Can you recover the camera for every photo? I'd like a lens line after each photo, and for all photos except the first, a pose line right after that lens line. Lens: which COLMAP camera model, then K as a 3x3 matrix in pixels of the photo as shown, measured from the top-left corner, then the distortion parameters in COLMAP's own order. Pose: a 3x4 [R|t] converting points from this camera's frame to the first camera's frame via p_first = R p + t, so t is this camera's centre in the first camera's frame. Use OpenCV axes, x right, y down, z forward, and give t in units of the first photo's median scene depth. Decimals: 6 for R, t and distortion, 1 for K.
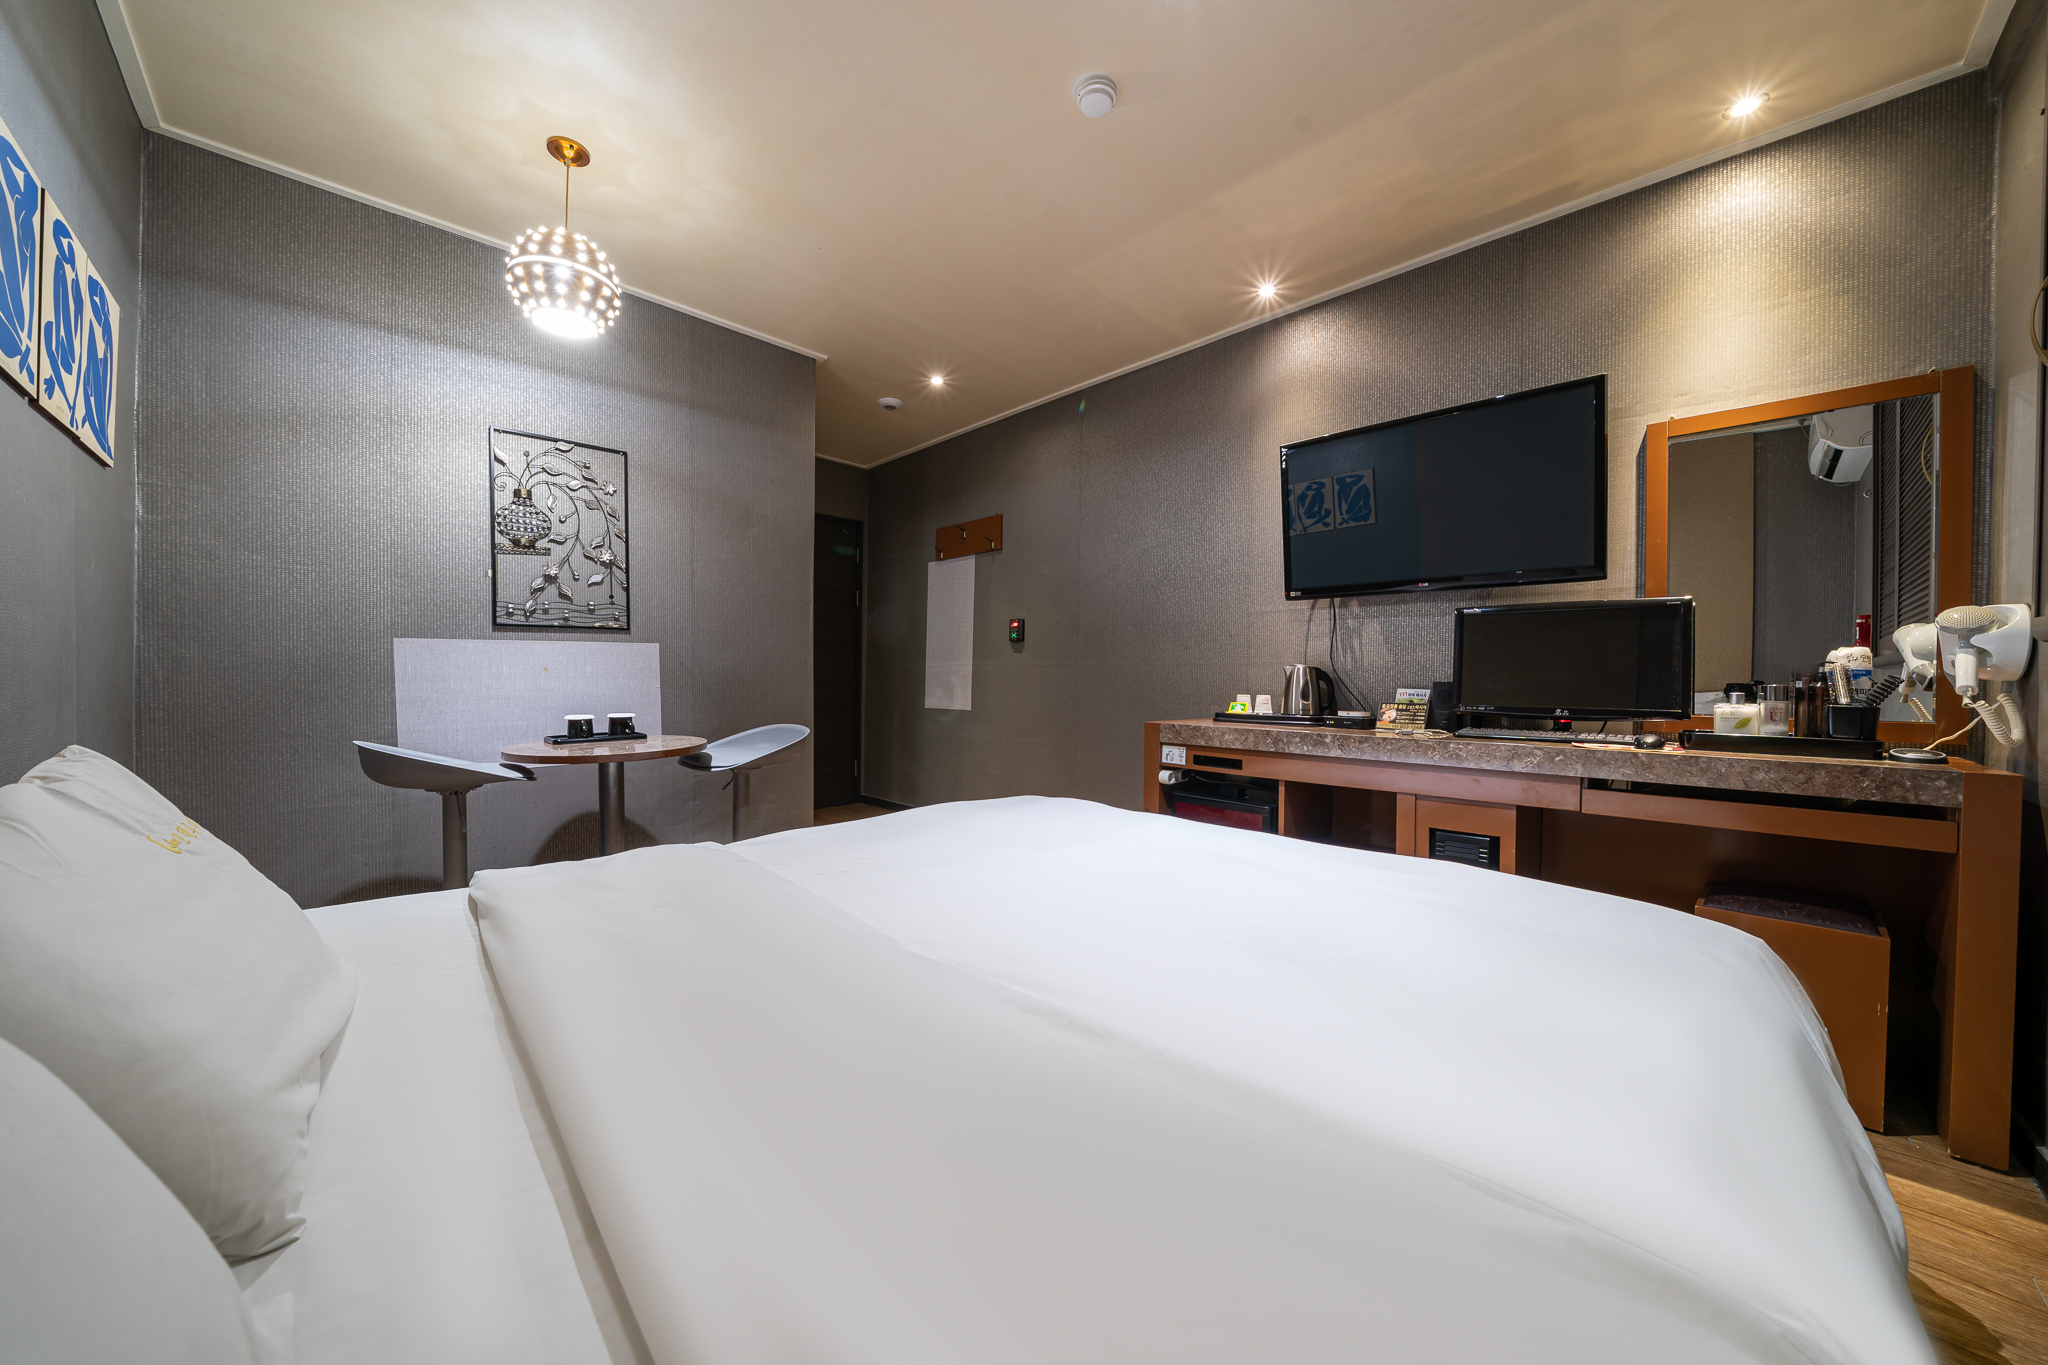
lens RADIAL K [[708.5, 0, 1025.5], [0, 708.5, 686.2], [0, 0, 1]] dist [-0.023552, 0.001697]
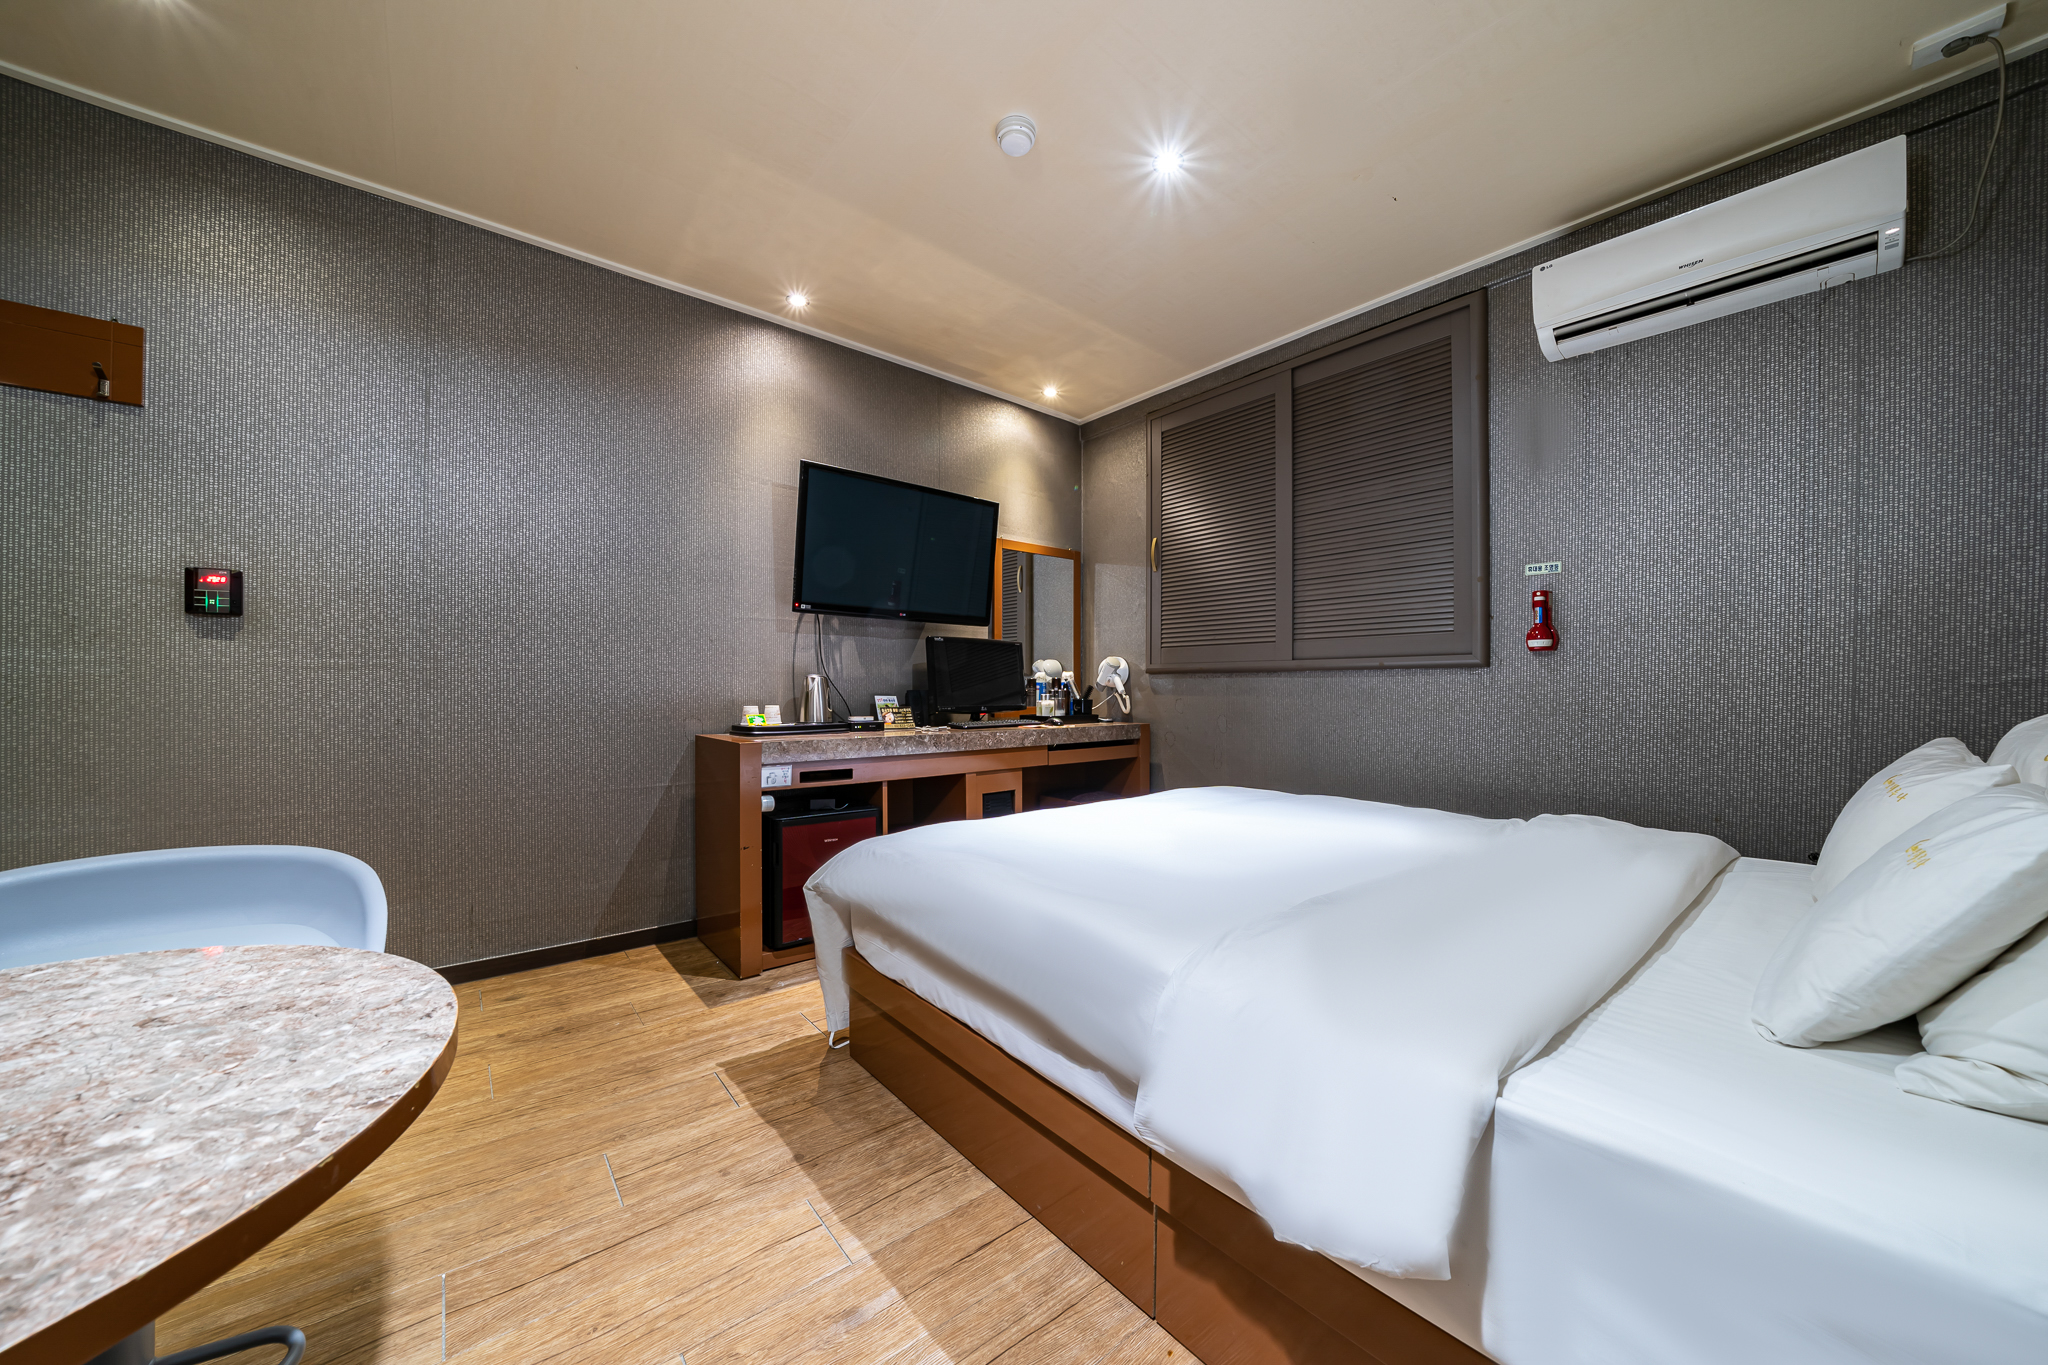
lens RADIAL K [[708.5, 0, 1023.3], [0, 708.5, 682.1], [0, 0, 1]] dist [-0.023552, 0.001697]
pose [[0.084087, 0.000686, 0.996458, -0.684250], [0.012651, 0.999918, -0.001756, -0.015659], [-0.996378, 0.012754, 0.084072, 0.658898]]
